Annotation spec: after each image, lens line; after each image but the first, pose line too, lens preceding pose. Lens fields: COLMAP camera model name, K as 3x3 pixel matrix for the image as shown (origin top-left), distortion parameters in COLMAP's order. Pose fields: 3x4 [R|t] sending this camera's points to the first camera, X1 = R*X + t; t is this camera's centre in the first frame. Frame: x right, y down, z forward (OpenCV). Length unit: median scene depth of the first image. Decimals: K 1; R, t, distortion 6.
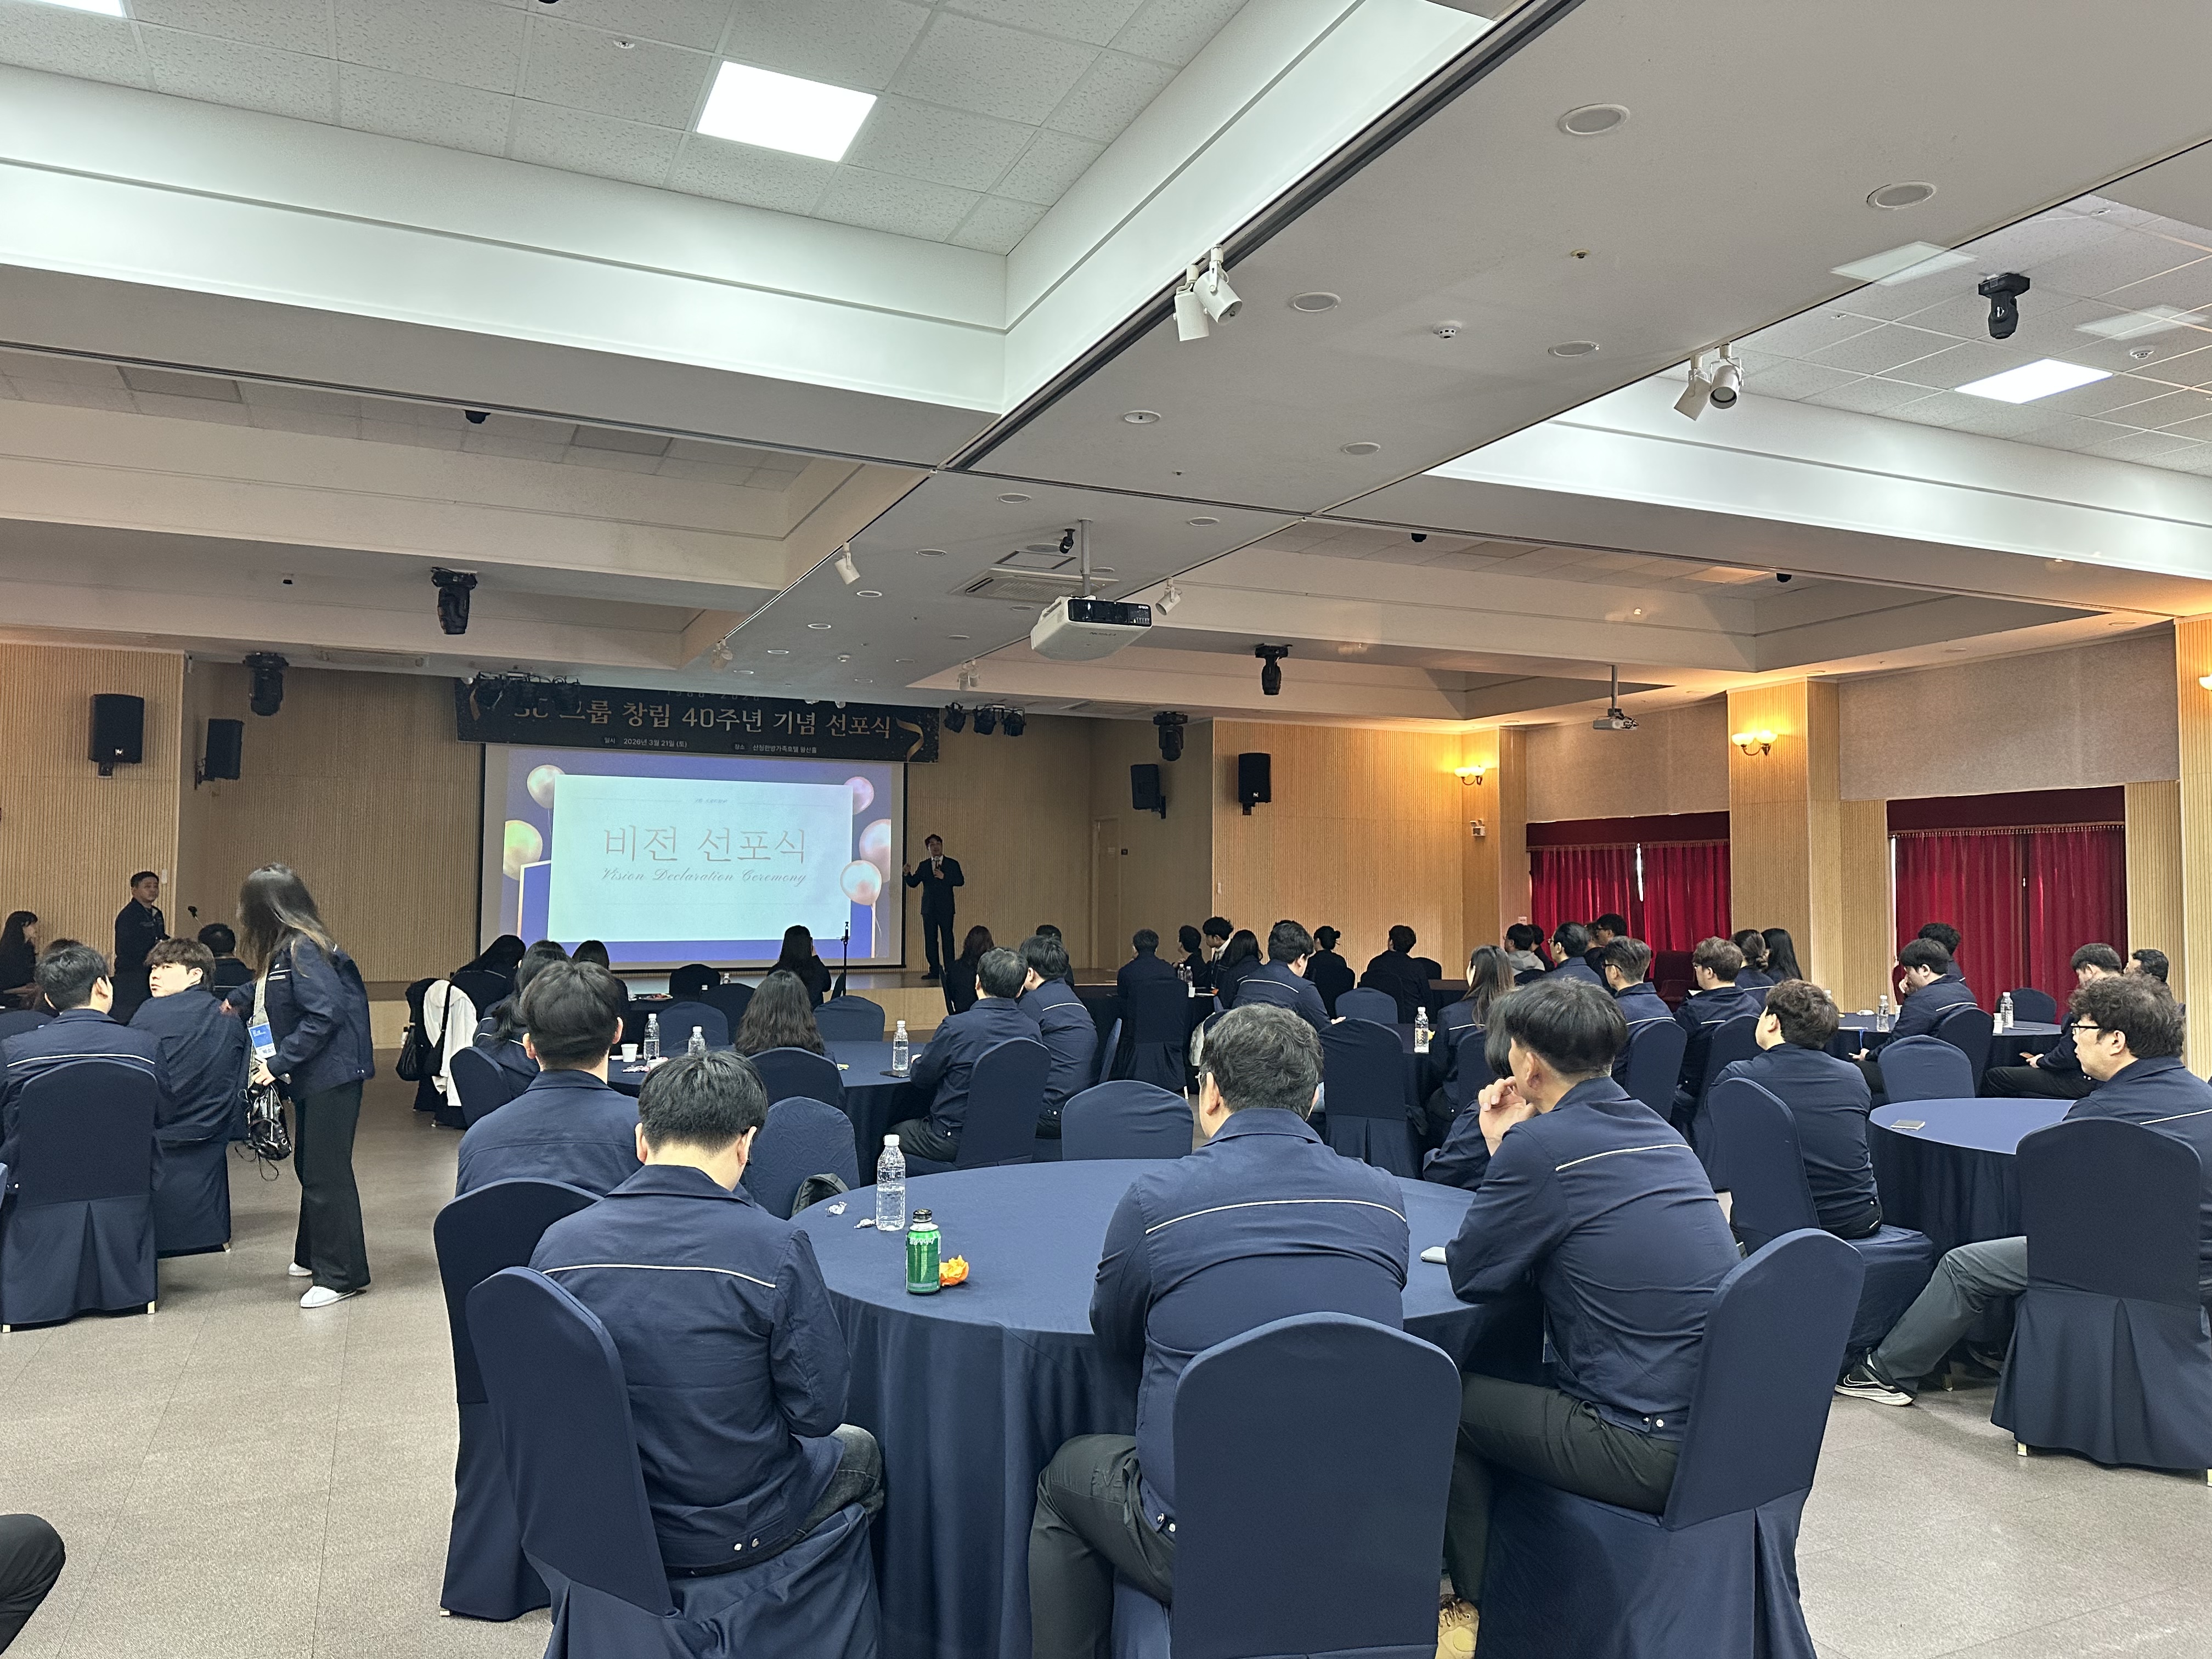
lens RADIAL K [[1531.6, 0, 1107.1], [0, 1531.6, 833.1], [0, 0, 1]] dist [0.030020, -0.001740]
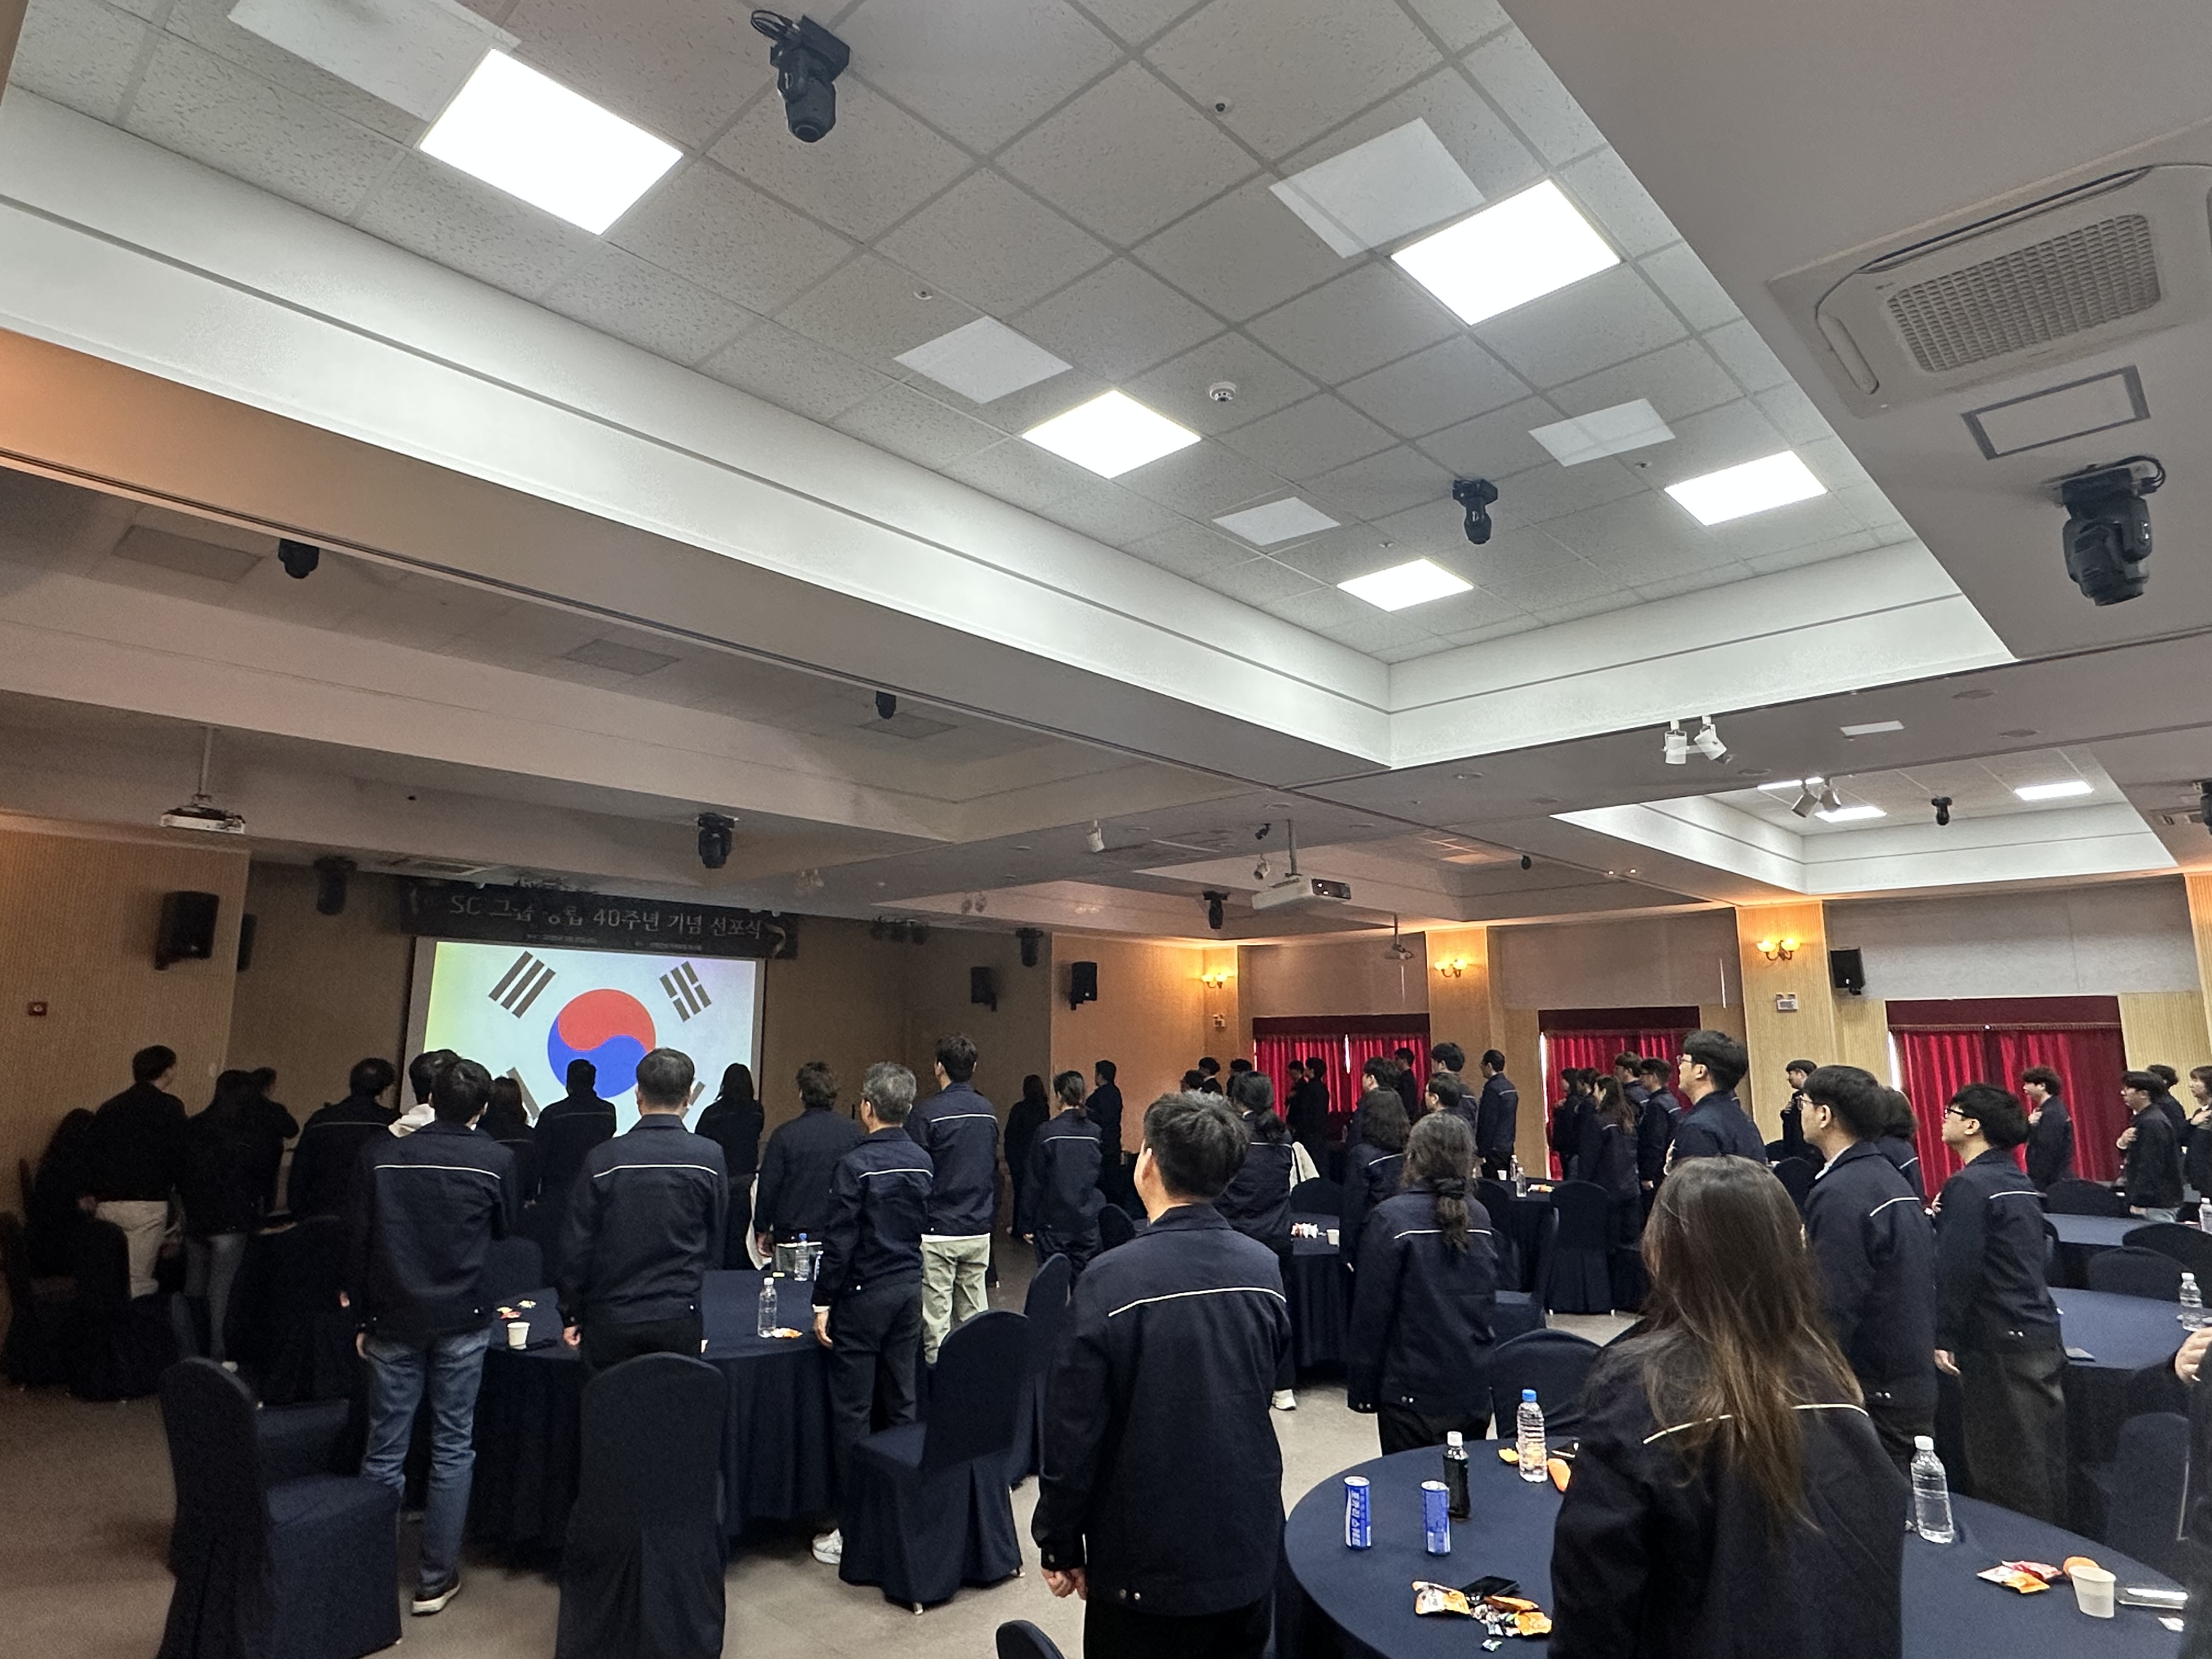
lens RADIAL K [[1279.1, 0, 1105.2], [0, 1279.1, 822.6], [0, 0, 1]] dist [0.032749, 0.000845]
pose [[0.929001, 0.064544, 0.364406, -0.292828], [-0.012760, 0.989675, -0.142763, -0.014817], [-0.369858, 0.127977, 0.920232, -0.013827]]
